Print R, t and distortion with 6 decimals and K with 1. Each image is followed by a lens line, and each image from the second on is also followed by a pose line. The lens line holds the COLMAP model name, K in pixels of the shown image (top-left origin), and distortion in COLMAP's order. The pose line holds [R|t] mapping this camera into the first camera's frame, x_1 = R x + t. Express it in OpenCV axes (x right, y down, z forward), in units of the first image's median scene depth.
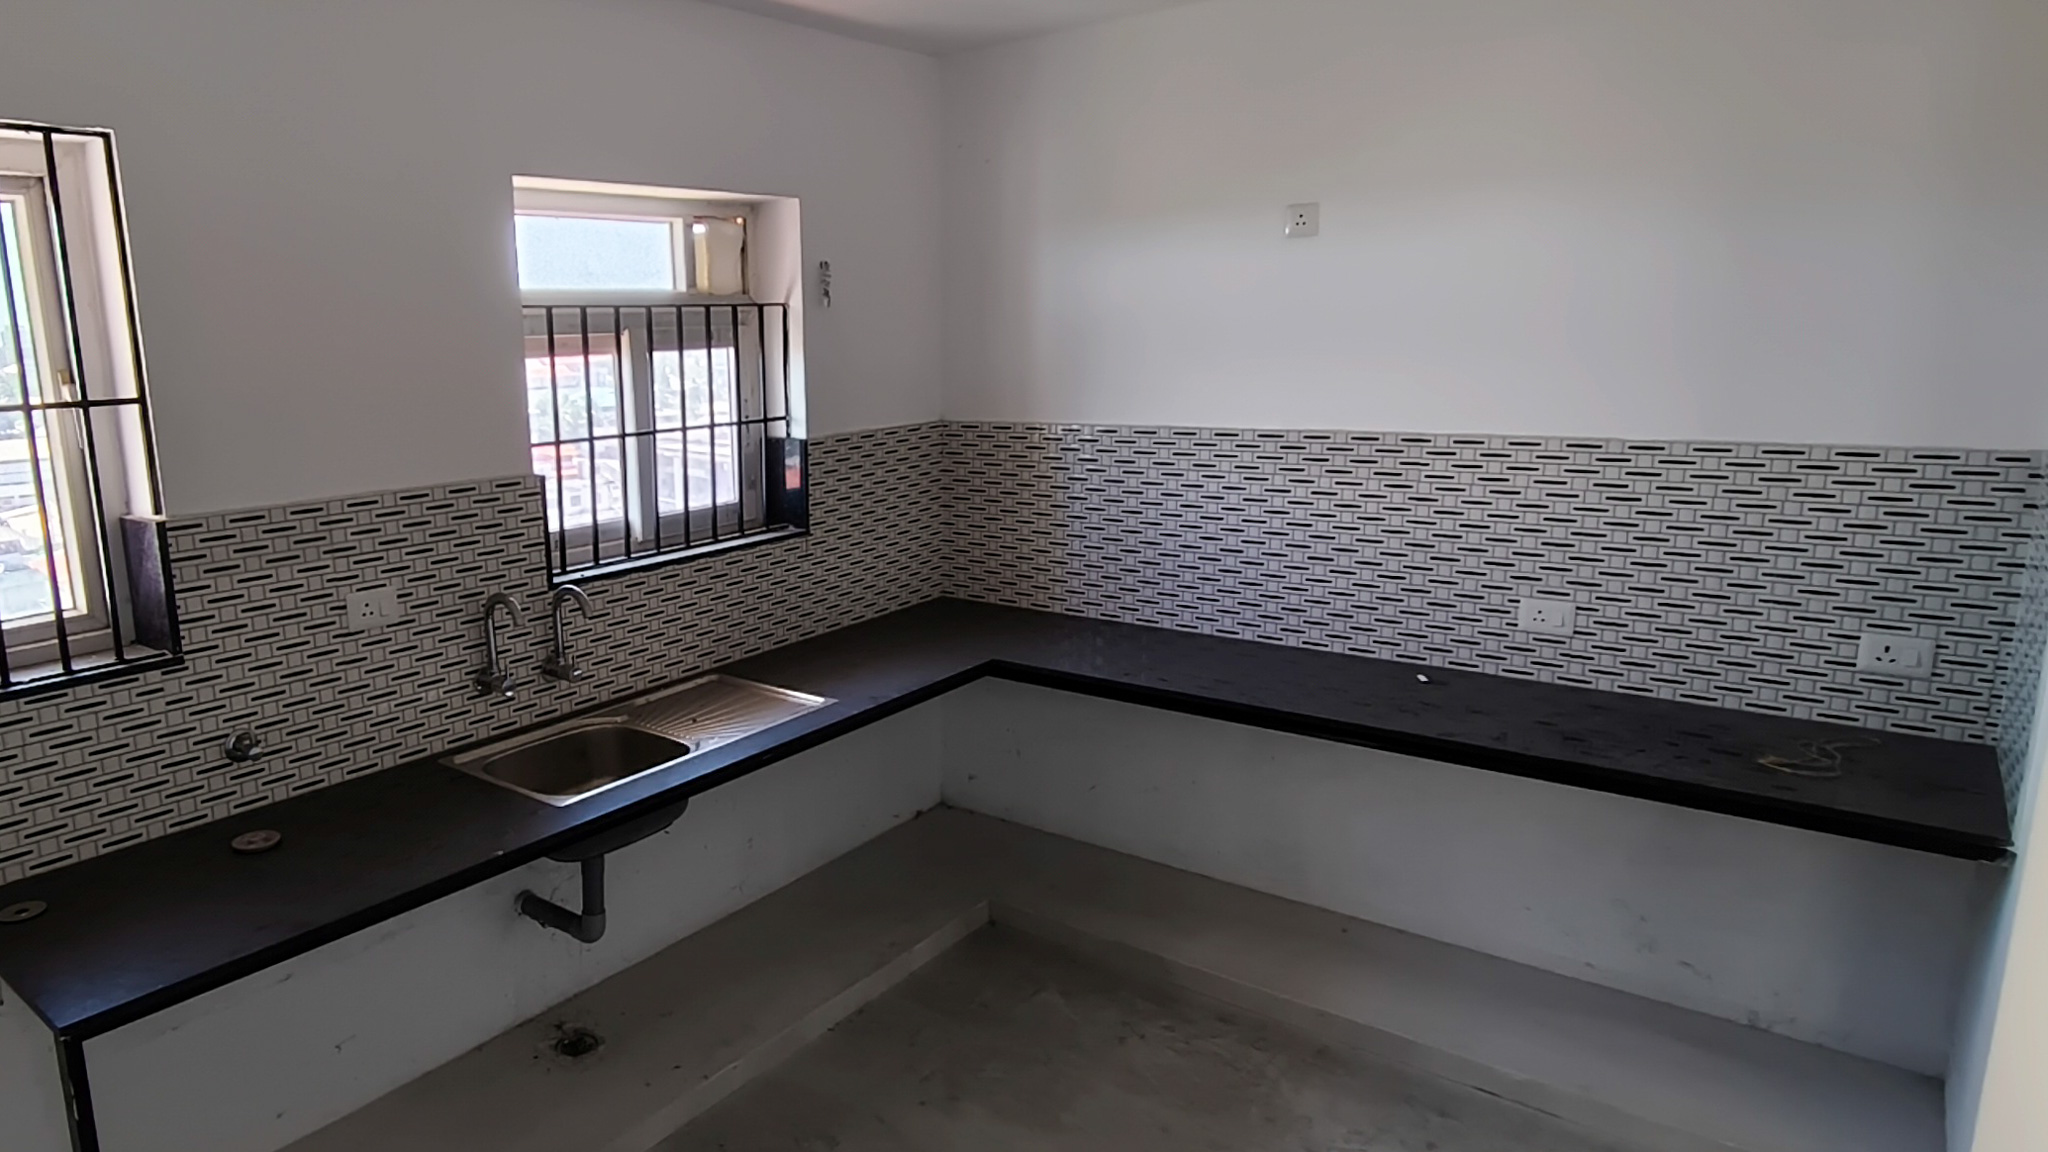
lens RADIAL K [[1227.8, 0, 806.6], [0, 1227.8, 575.6], [0, 0, 1]] dist [0.022925, -0.027423]
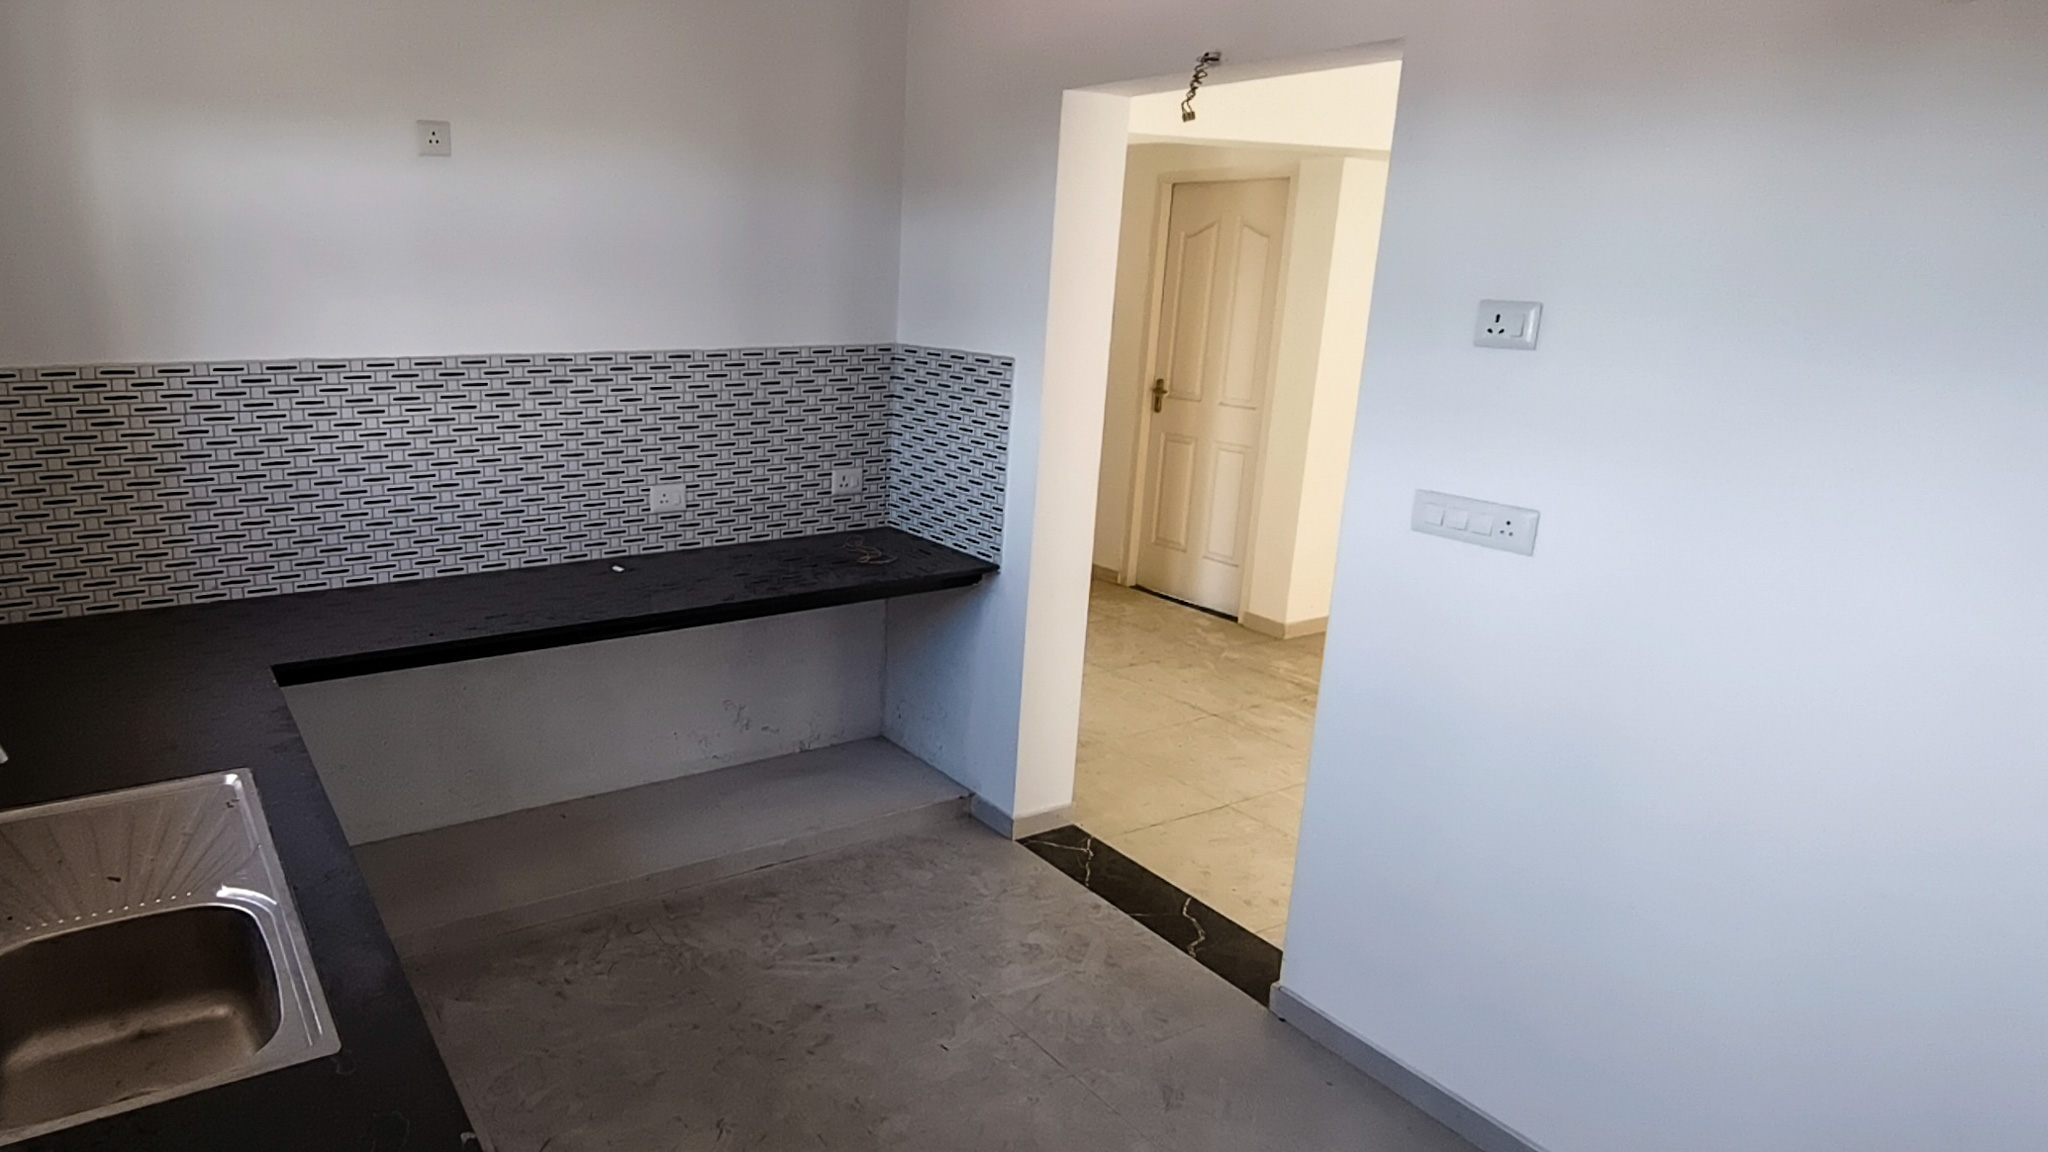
lens RADIAL K [[1227.8, 0, 806.6], [0, 1227.8, 575.6], [0, 0, 1]] dist [0.022925, -0.027423]
pose [[0.324242, -0.208755, 0.922653, -0.502784], [0.157333, 0.973663, 0.165006, -0.071759], [-0.932799, 0.091662, 0.348547, 0.450286]]
